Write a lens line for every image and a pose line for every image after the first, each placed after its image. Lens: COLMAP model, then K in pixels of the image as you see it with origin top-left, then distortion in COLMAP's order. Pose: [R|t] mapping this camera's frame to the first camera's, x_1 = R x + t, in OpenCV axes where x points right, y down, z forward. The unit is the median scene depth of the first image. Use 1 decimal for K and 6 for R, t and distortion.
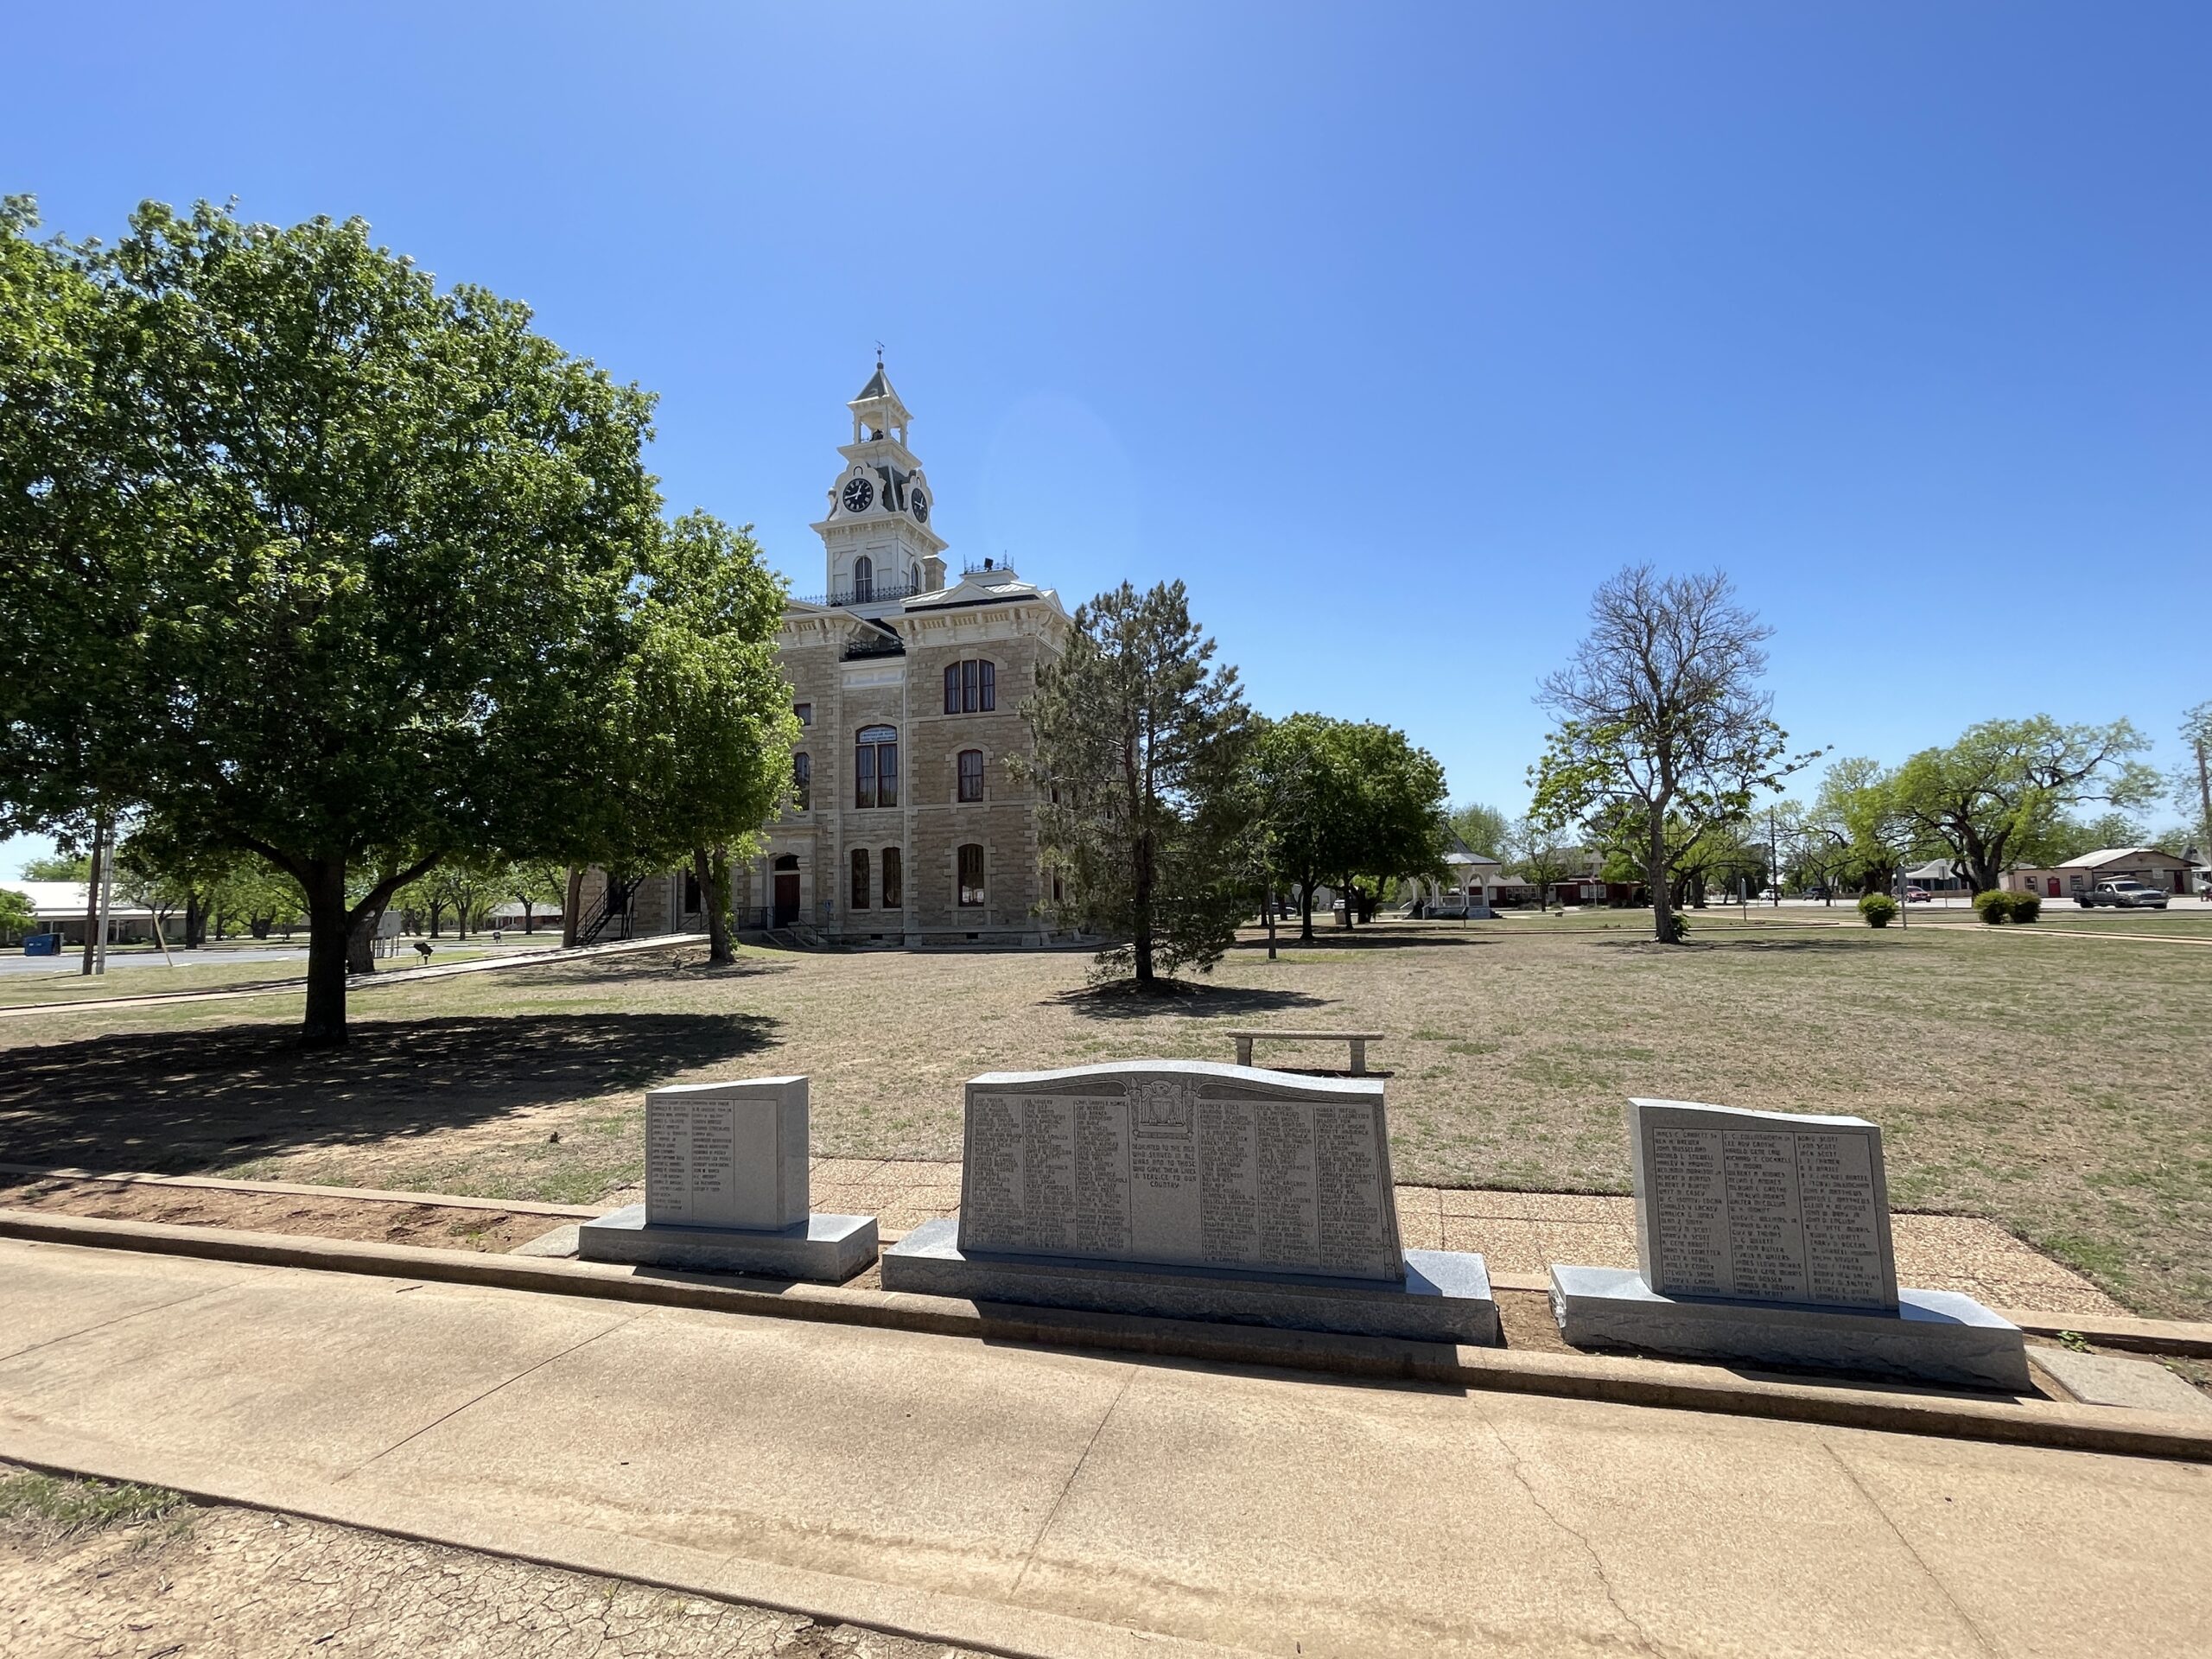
lens RADIAL K [[1013.6, 0, 1094.6], [0, 1013.6, 835.0], [0, 0, 1]] dist [-0.011302, 0.003762]
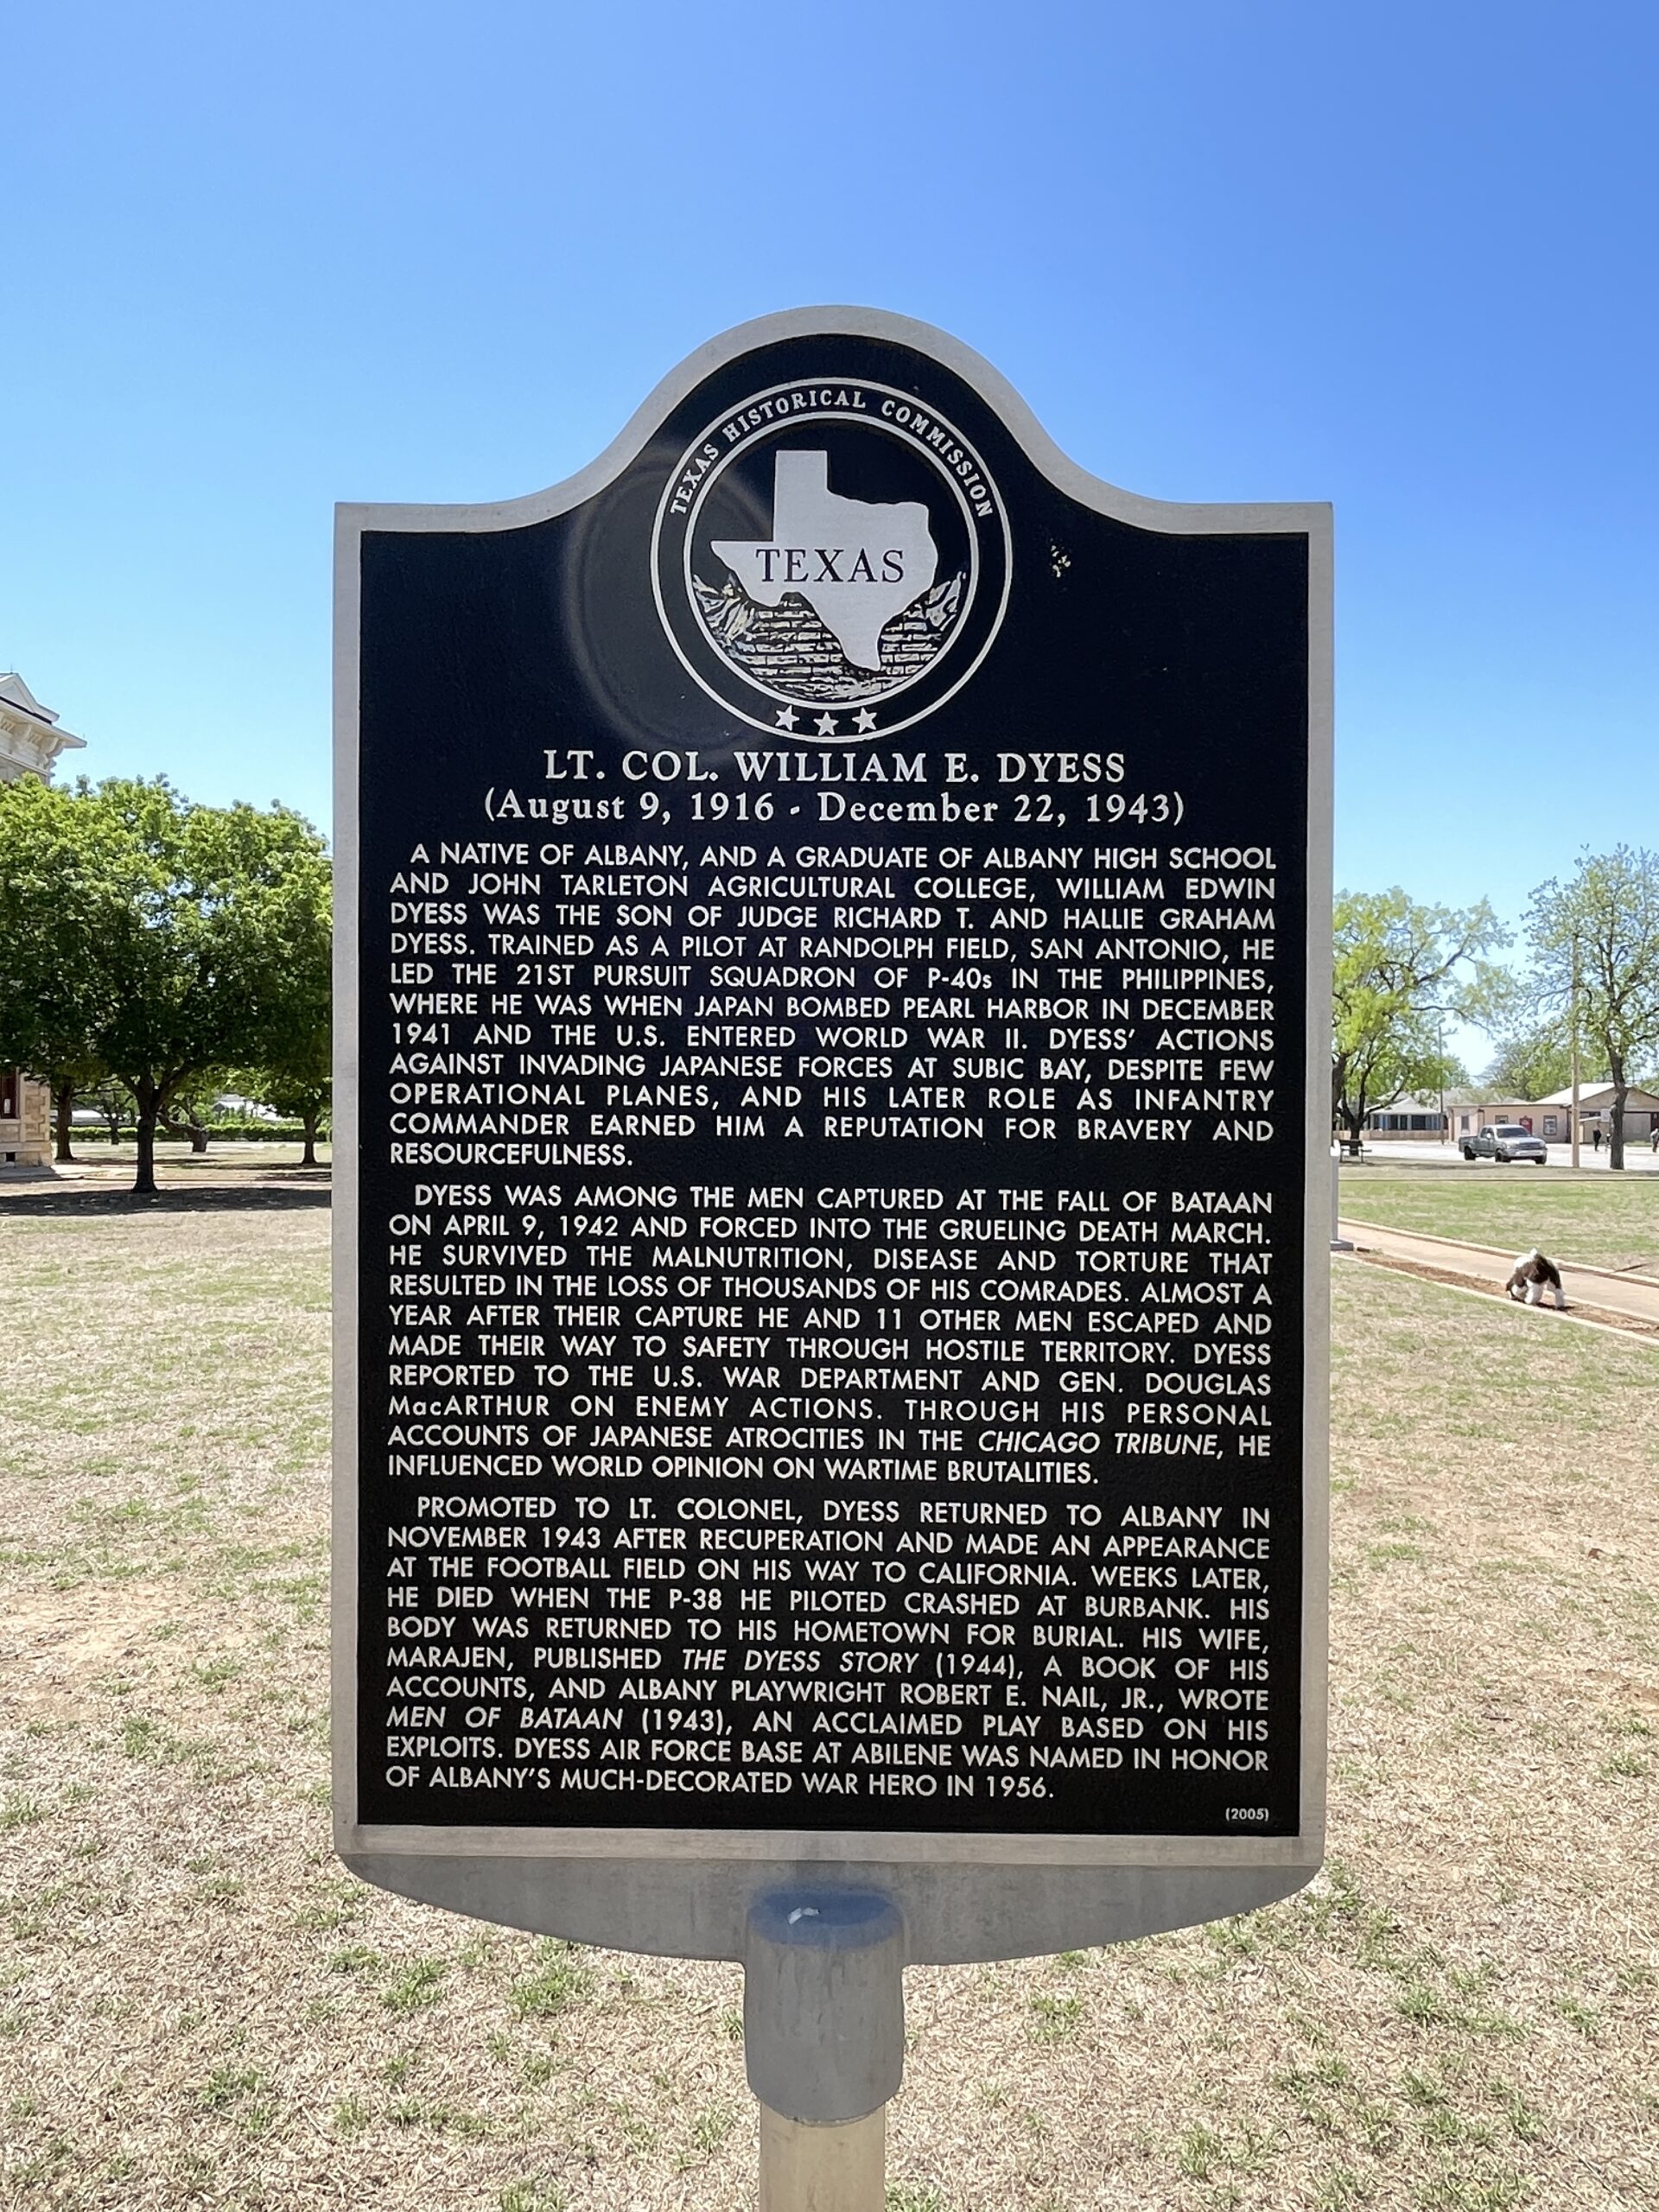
lens RADIAL K [[1572.1, 0, 833.7], [0, 1572.1, 1111.5], [0, 0, 1]] dist [0.006673, -0.001570]
pose [[0.960000, 0.027617, 0.278634, 0.298477], [-0.044484, 0.997528, 0.054393, -0.006218], [-0.276443, -0.064612, 0.958856, 0.041754]]
